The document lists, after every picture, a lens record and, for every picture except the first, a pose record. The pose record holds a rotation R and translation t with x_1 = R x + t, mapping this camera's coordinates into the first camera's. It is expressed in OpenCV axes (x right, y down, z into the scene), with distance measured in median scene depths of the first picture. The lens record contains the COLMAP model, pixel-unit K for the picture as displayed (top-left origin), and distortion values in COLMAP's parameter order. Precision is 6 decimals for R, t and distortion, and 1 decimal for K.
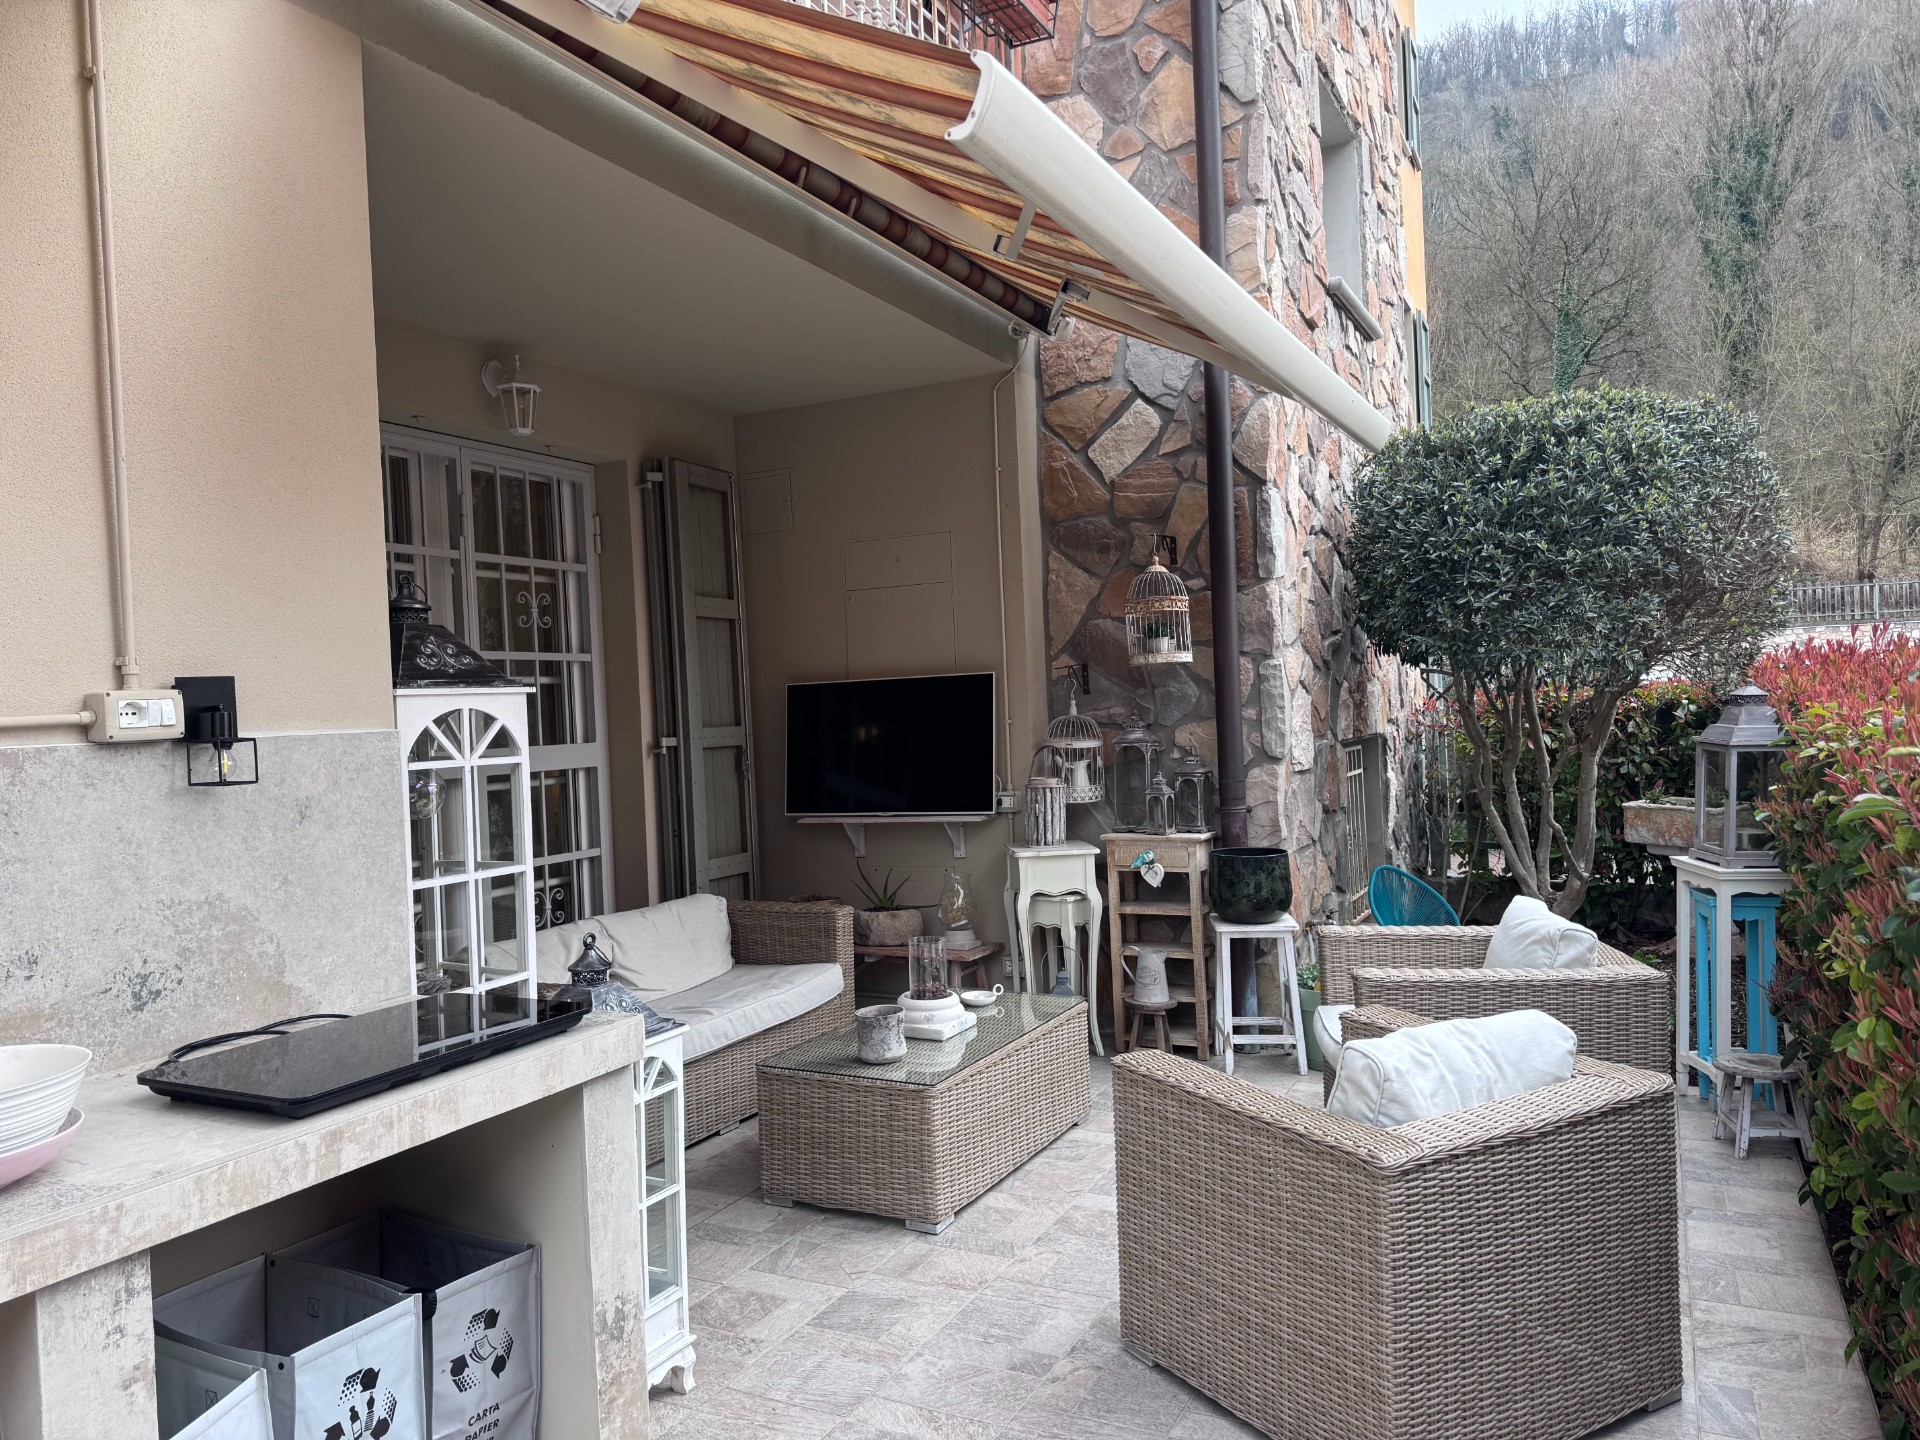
lens RADIAL K [[1324.8, 0, 943.2], [0, 1324.8, 734.6], [0, 0, 1]] dist [0.054324, -0.064964]
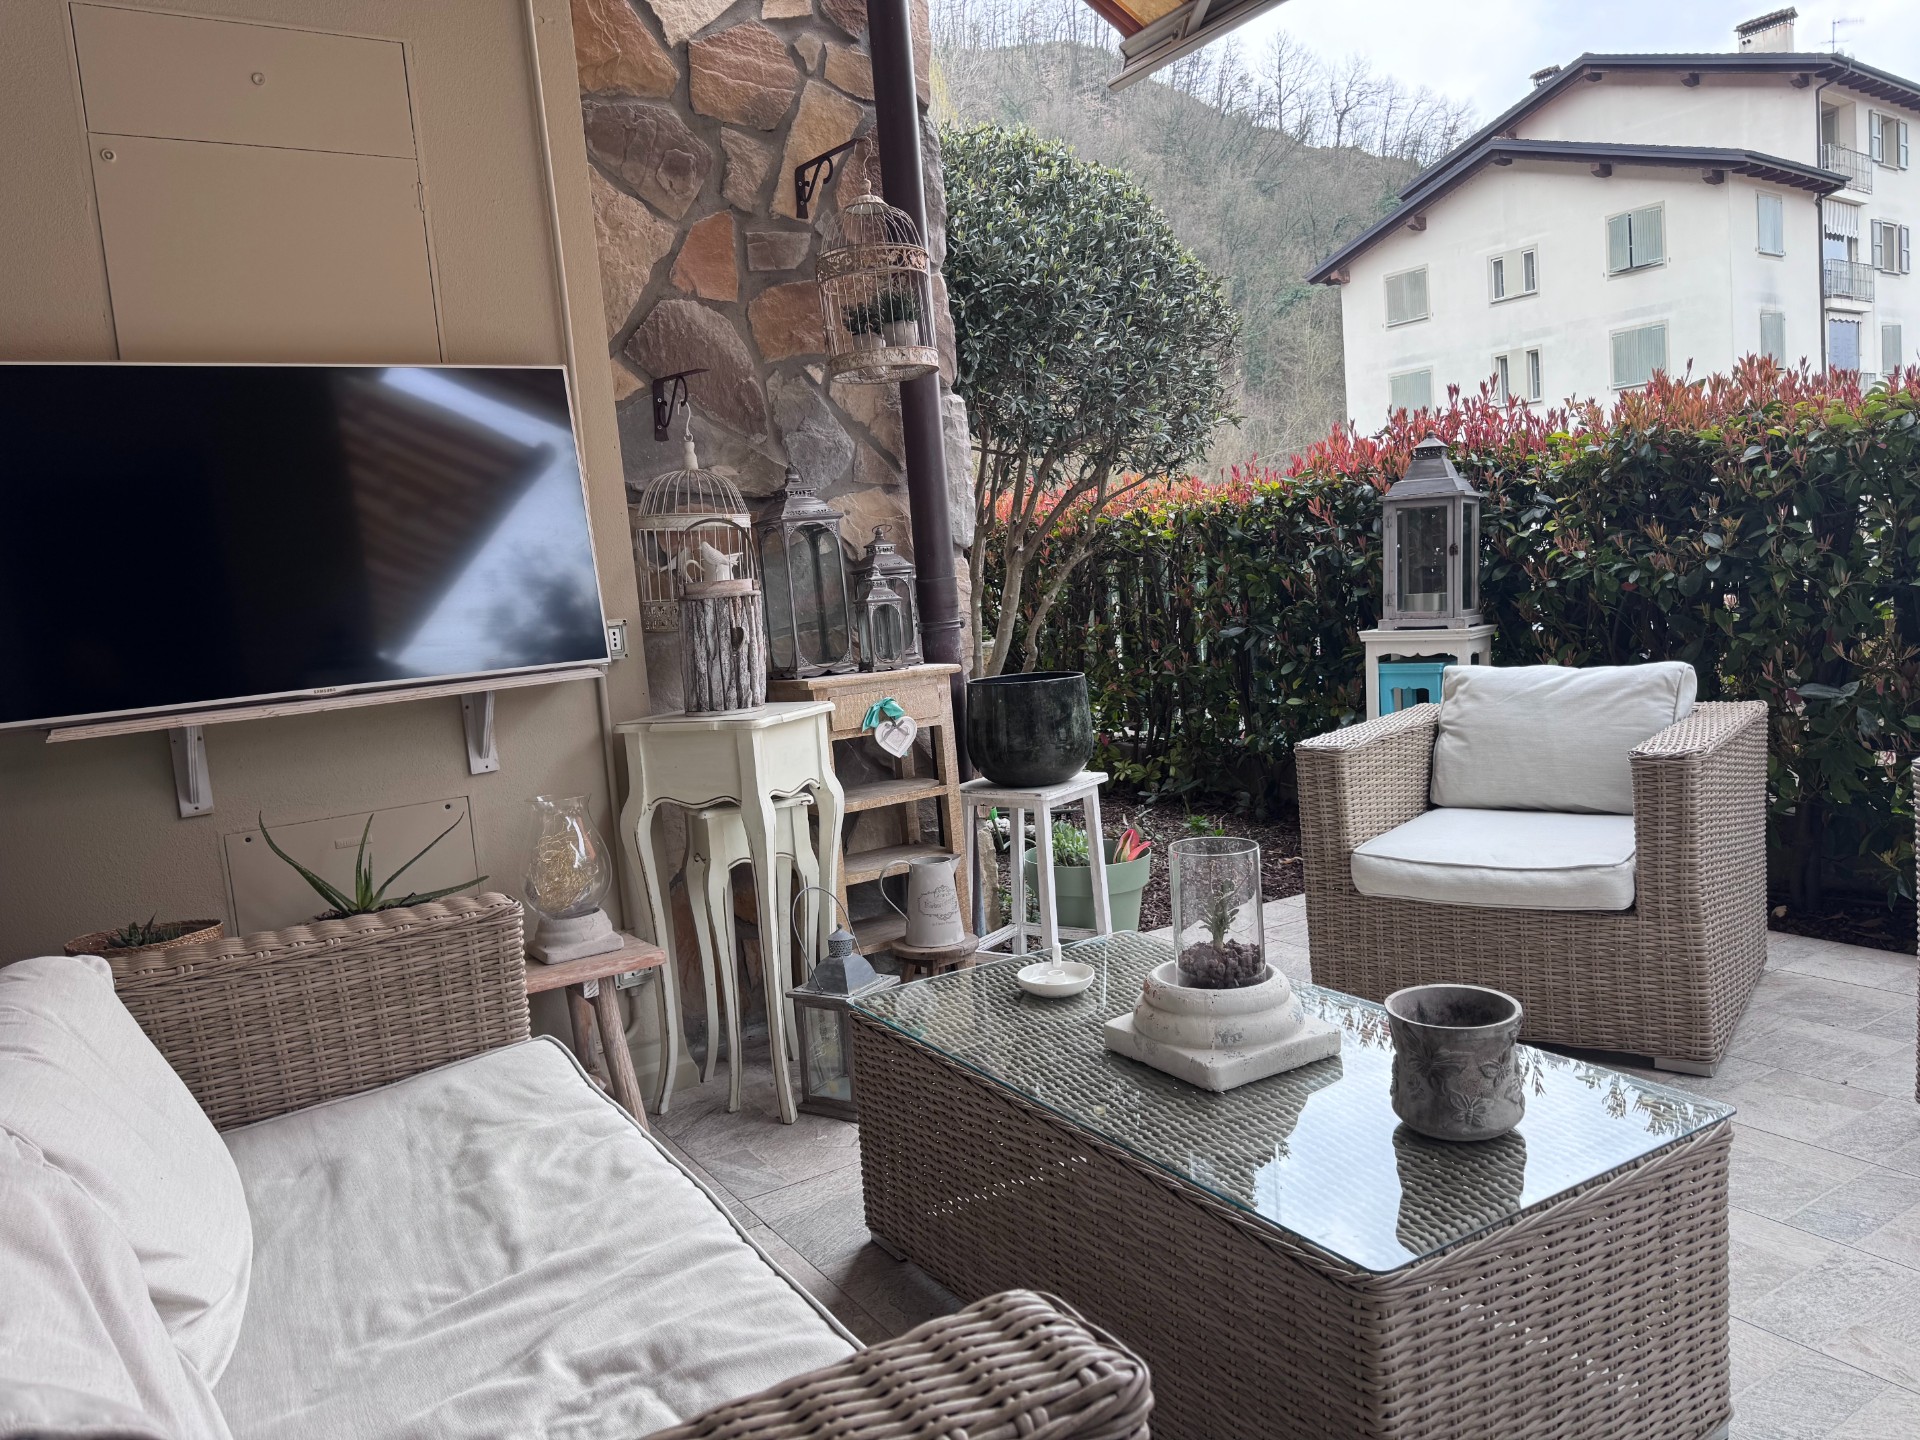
lens RADIAL K [[1324.8, 0, 953.4], [0, 1324.8, 725.2], [0, 0, 1]] dist [0.054324, -0.064964]
pose [[0.506525, -0.091102, 0.857399, -0.312797], [0.079042, 0.995121, 0.059040, 0.063797], [-0.858594, 0.037865, 0.511255, 0.639209]]
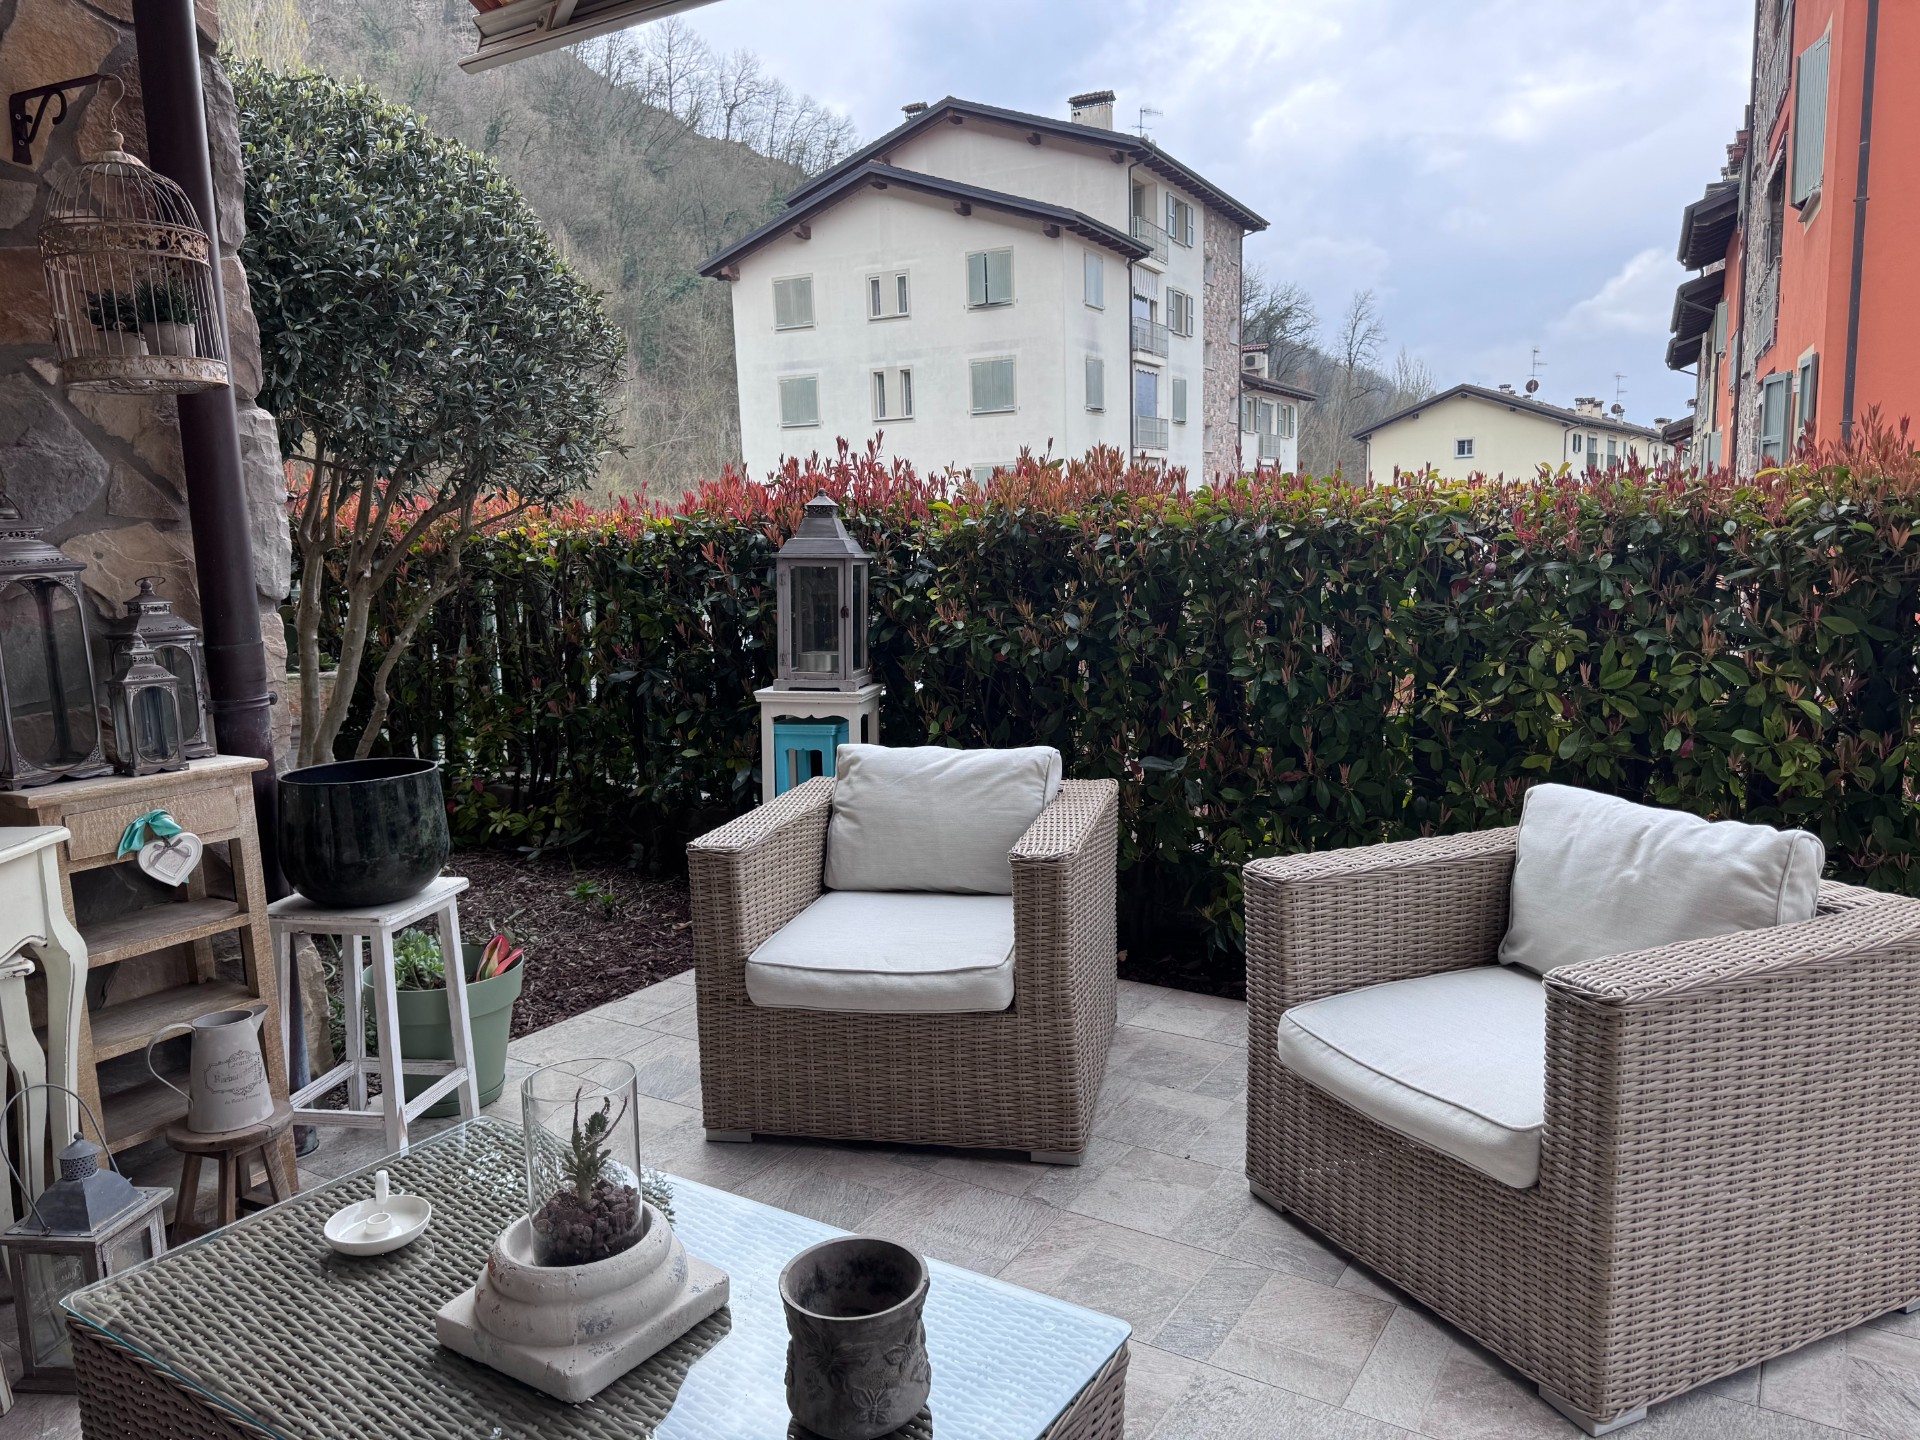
lens RADIAL K [[1324.8, 0, 962.2], [0, 1324.8, 732.0], [0, 0, 1]] dist [0.054324, -0.064964]
pose [[0.081743, -0.109925, 0.990573, -0.252455], [0.046481, 0.993238, 0.106385, 0.024848], [-0.995569, 0.037347, 0.086299, 0.650784]]
